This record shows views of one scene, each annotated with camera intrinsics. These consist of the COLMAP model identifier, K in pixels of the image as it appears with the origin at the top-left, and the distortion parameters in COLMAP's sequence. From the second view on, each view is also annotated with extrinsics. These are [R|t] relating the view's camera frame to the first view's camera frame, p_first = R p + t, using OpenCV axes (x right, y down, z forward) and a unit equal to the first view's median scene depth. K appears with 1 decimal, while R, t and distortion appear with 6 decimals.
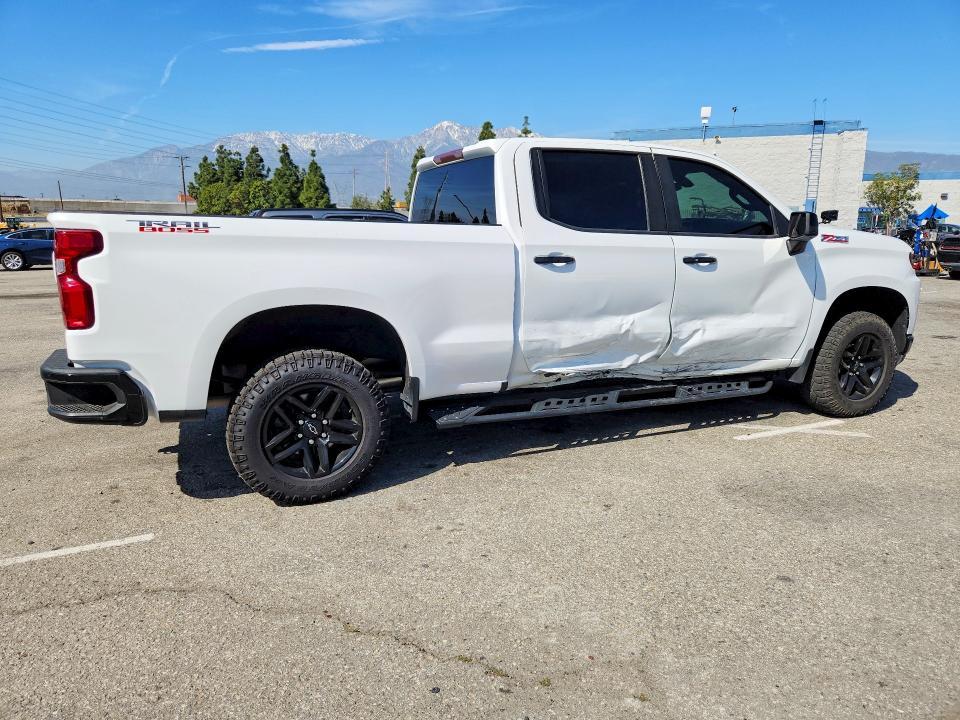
lens RADIAL K [[649.3, 0, 480.0], [0, 649.3, 360.0], [0, 0, 1]] dist [0.100127, -0.084107]
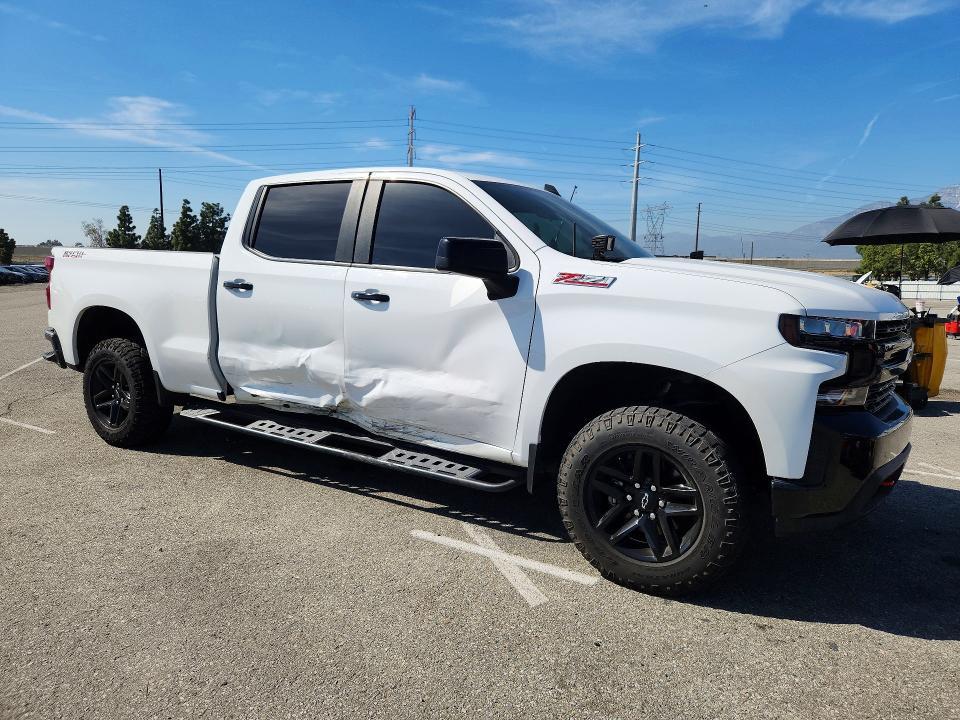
lens RADIAL K [[649.3, 0, 480.0], [0, 649.3, 360.0], [0, 0, 1]] dist [0.100127, -0.084107]
pose [[0.557685, 0.116183, -0.821881, 1.072101], [-0.186487, 0.982380, 0.012331, -0.104310], [0.808832, 0.146393, 0.569526, 0.622231]]
